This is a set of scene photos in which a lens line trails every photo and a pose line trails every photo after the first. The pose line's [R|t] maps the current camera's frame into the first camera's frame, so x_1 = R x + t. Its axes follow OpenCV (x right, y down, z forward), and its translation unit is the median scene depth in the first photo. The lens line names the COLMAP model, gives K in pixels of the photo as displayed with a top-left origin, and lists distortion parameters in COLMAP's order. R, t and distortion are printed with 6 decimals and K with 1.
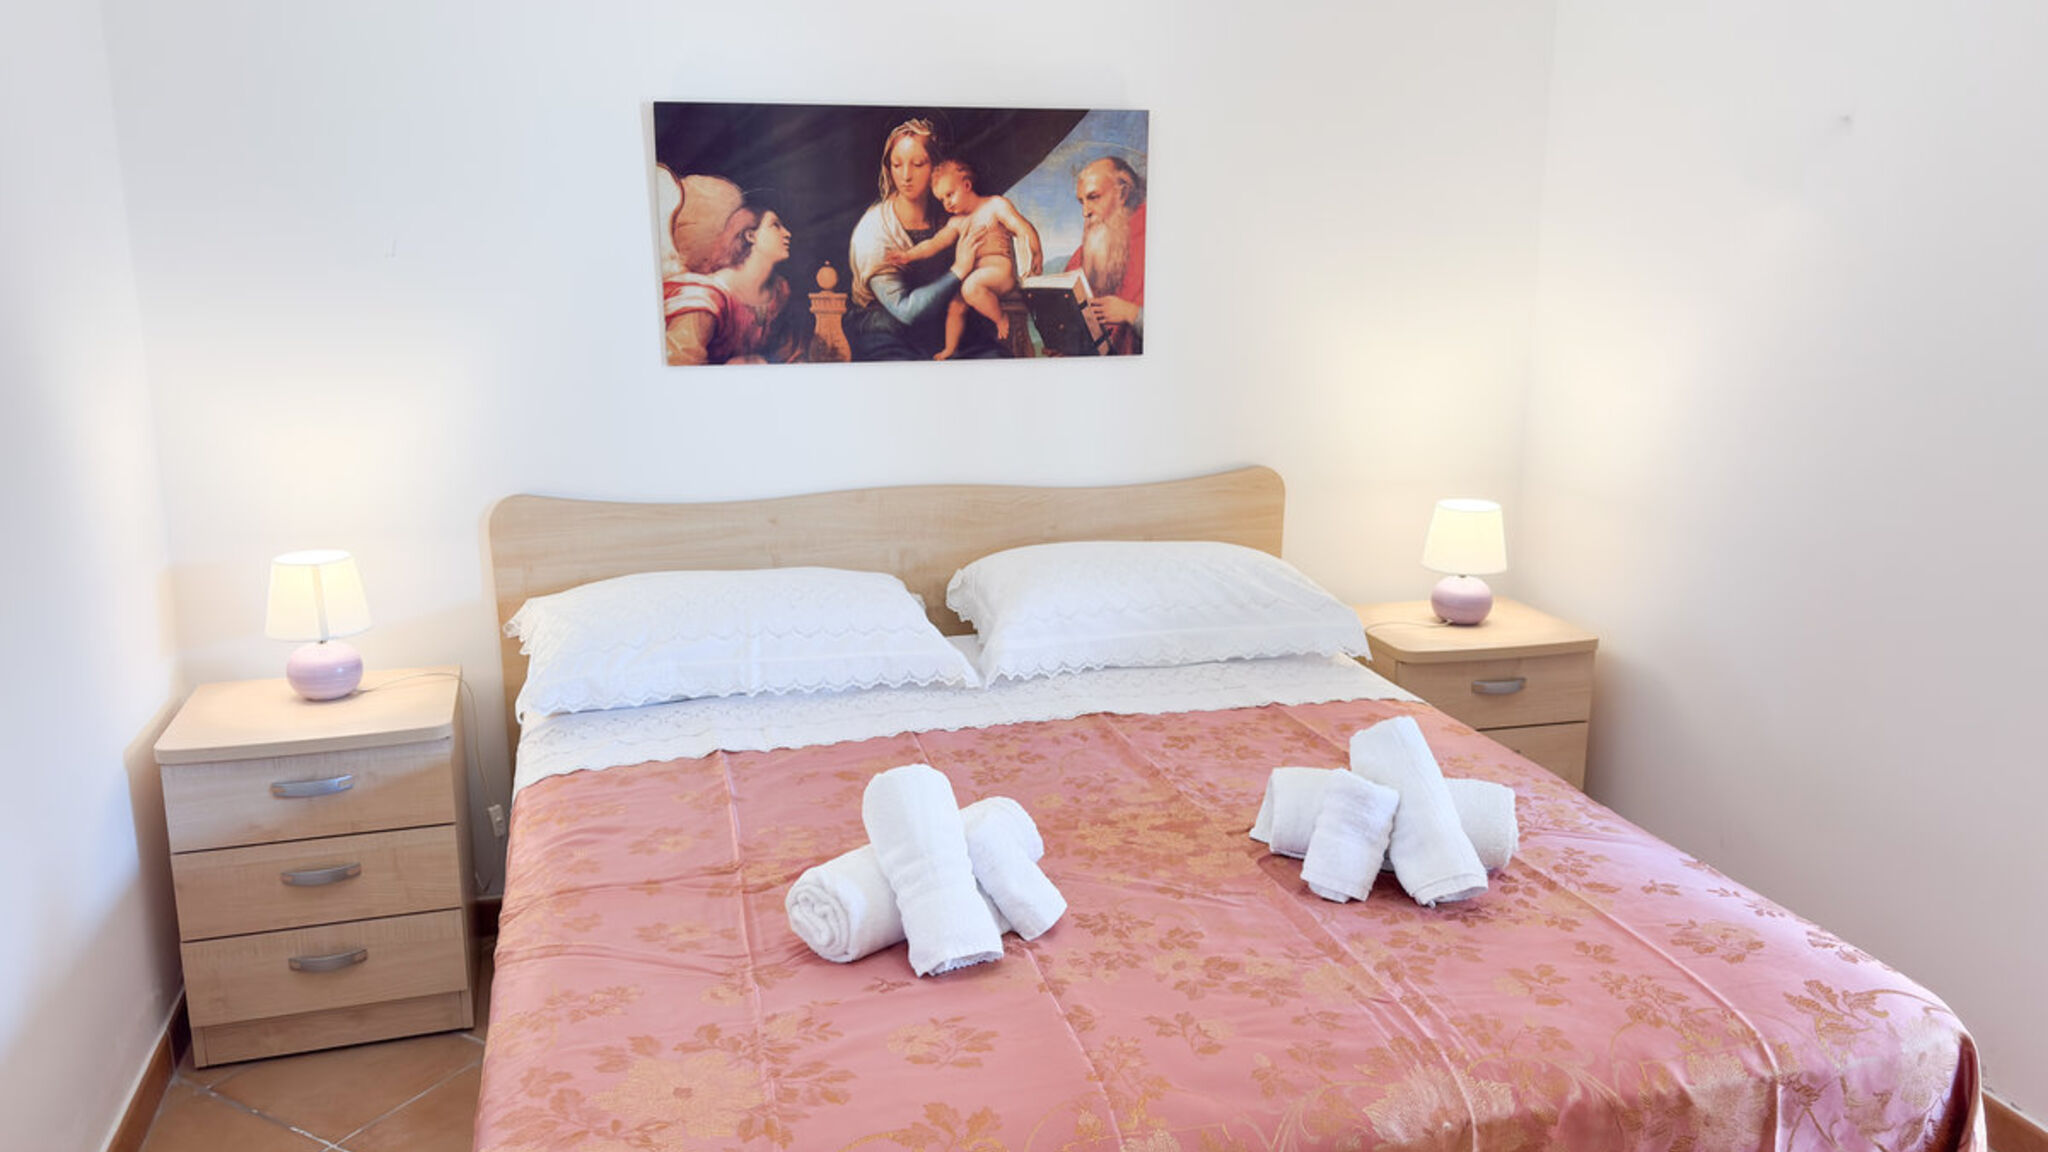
lens RADIAL K [[1520.1, 0, 1016.8], [0, 1520.1, 650.9], [0, 0, 1]] dist [0.006537, -0.002409]
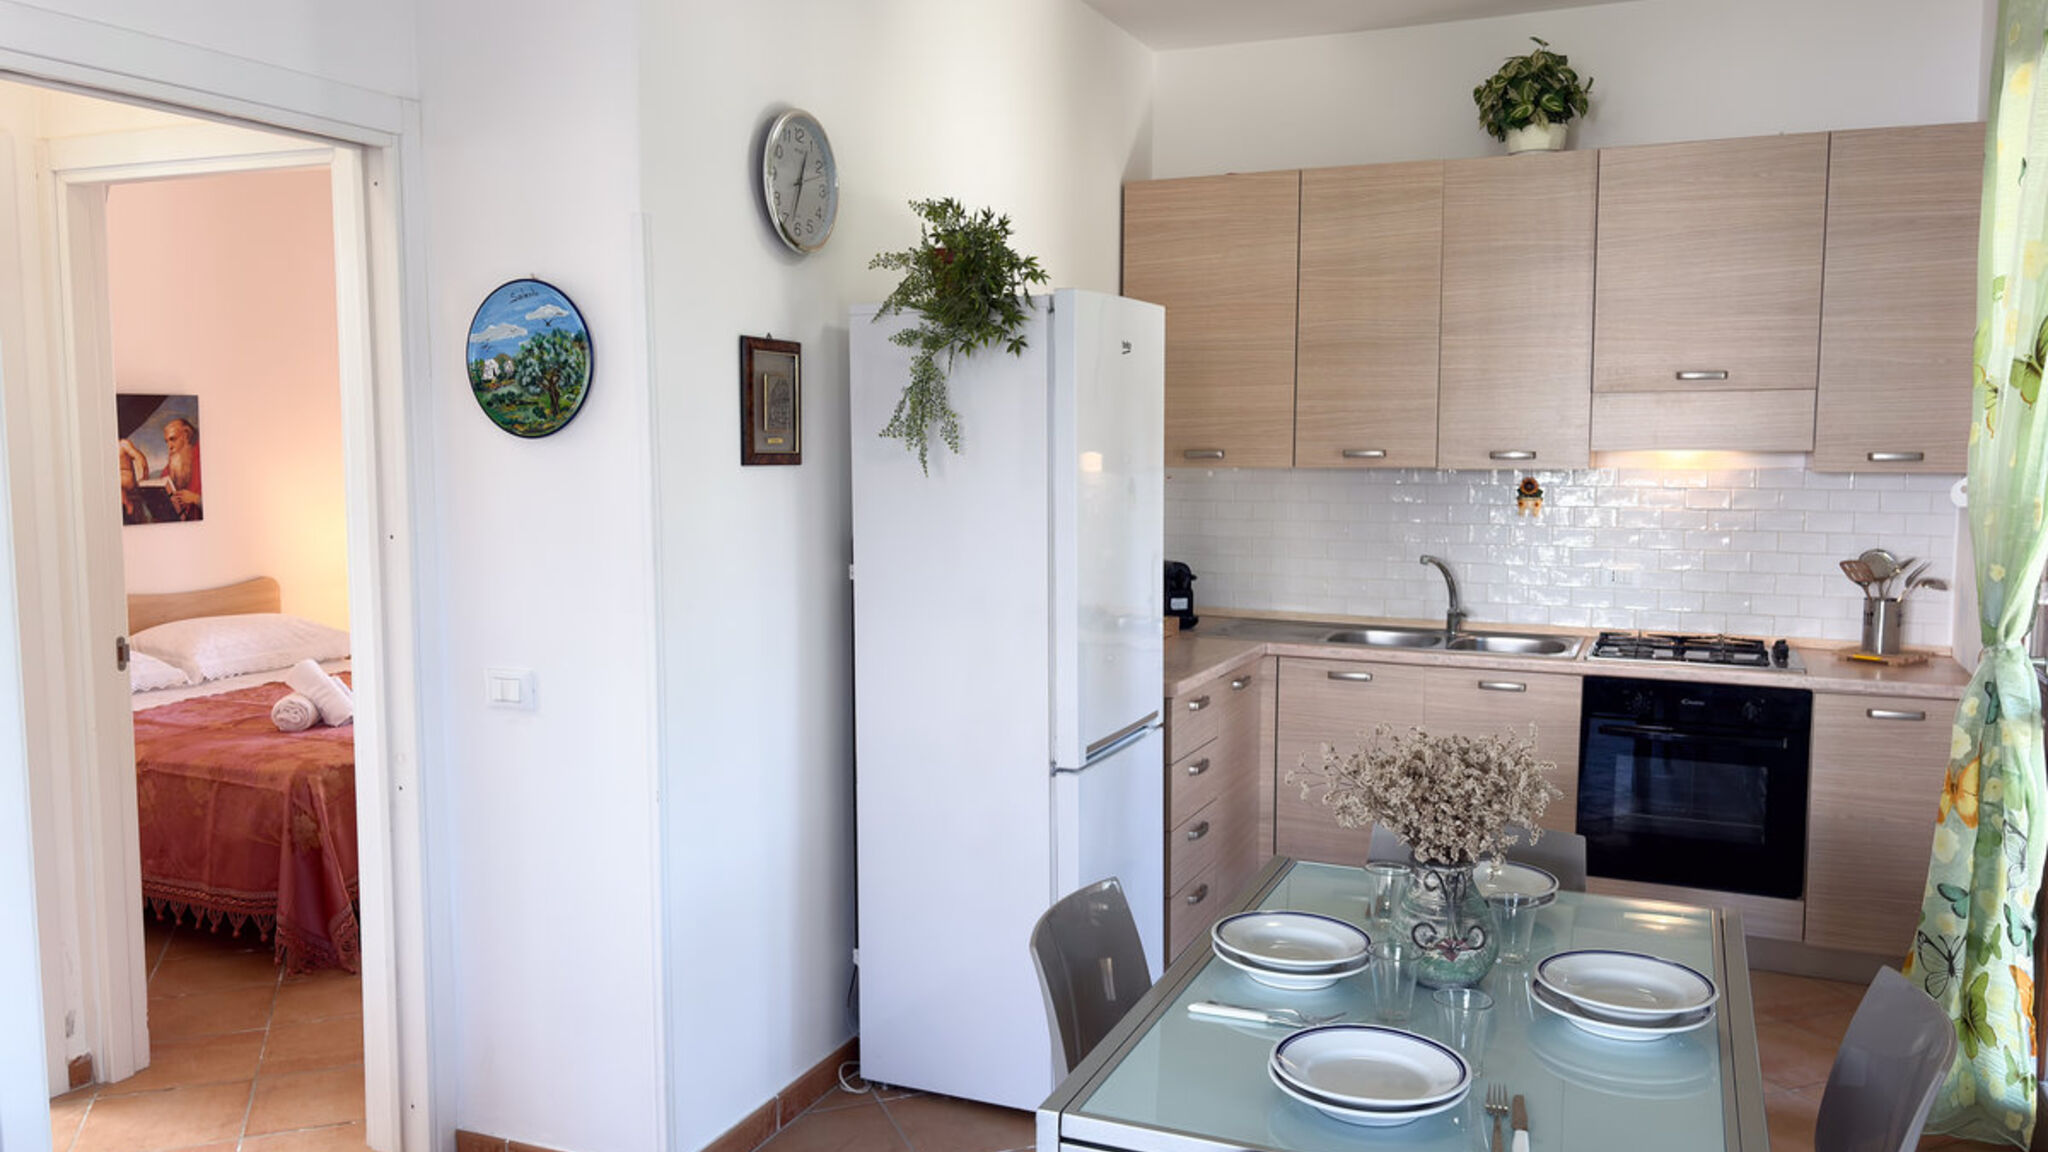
lens RADIAL K [[1567.3, 0, 1017.8], [0, 1567.3, 578.9], [0, 0, 1]] dist [0.030957, -0.008452]
pose [[0.634368, -0.074654, 0.769418, -0.806131], [0.206023, 0.975654, -0.075198, 0.235082], [-0.745071, 0.206221, 0.634304, -0.991581]]
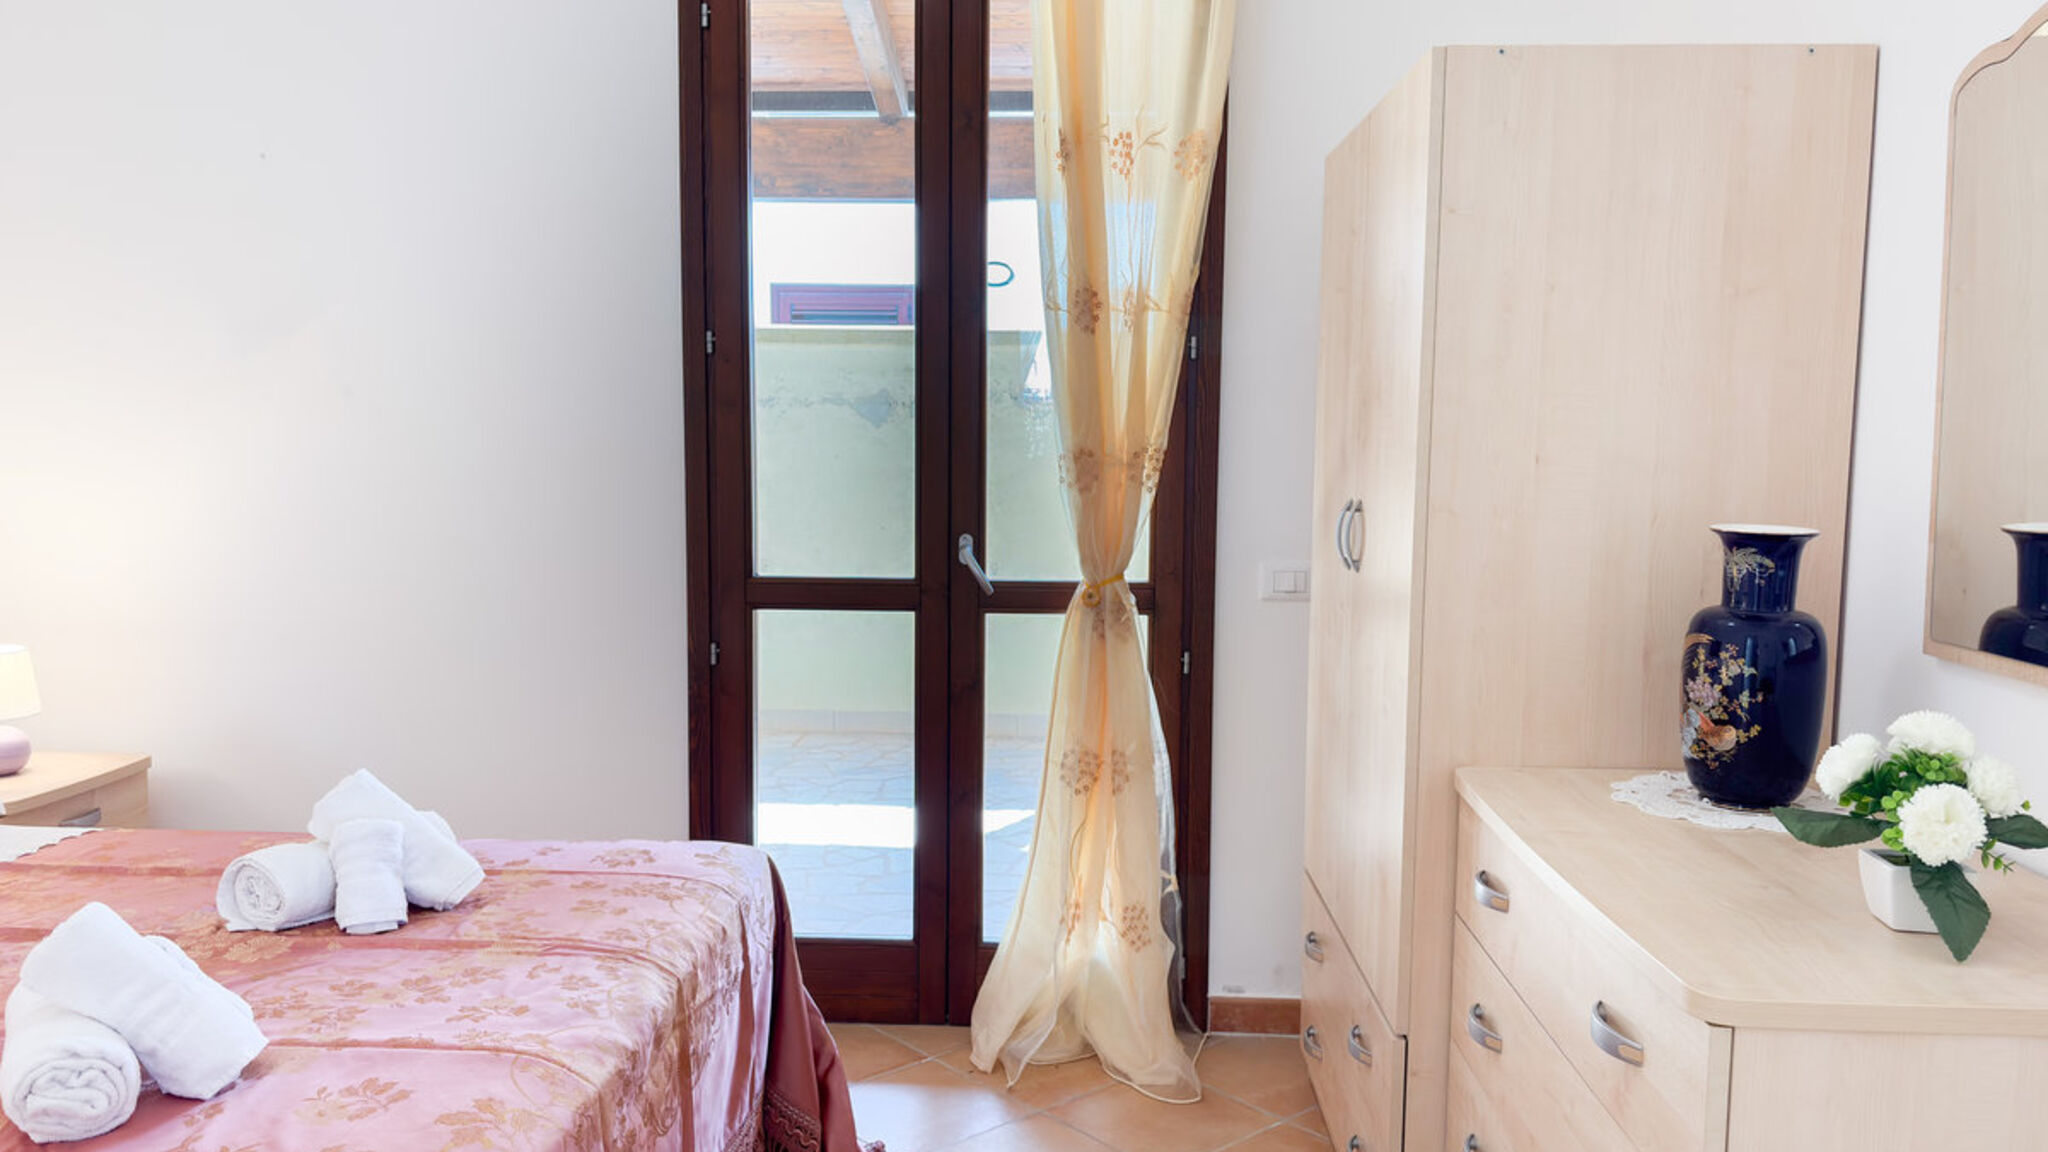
lens RADIAL K [[1520.1, 0, 1016.8], [0, 1520.1, 650.9], [0, 0, 1]] dist [0.006537, -0.002409]
pose [[0.312674, -0.135476, 0.940149, -0.419046], [0.243655, 0.968098, 0.058469, 0.005934], [-0.918078, 0.210790, 0.335709, 0.087346]]
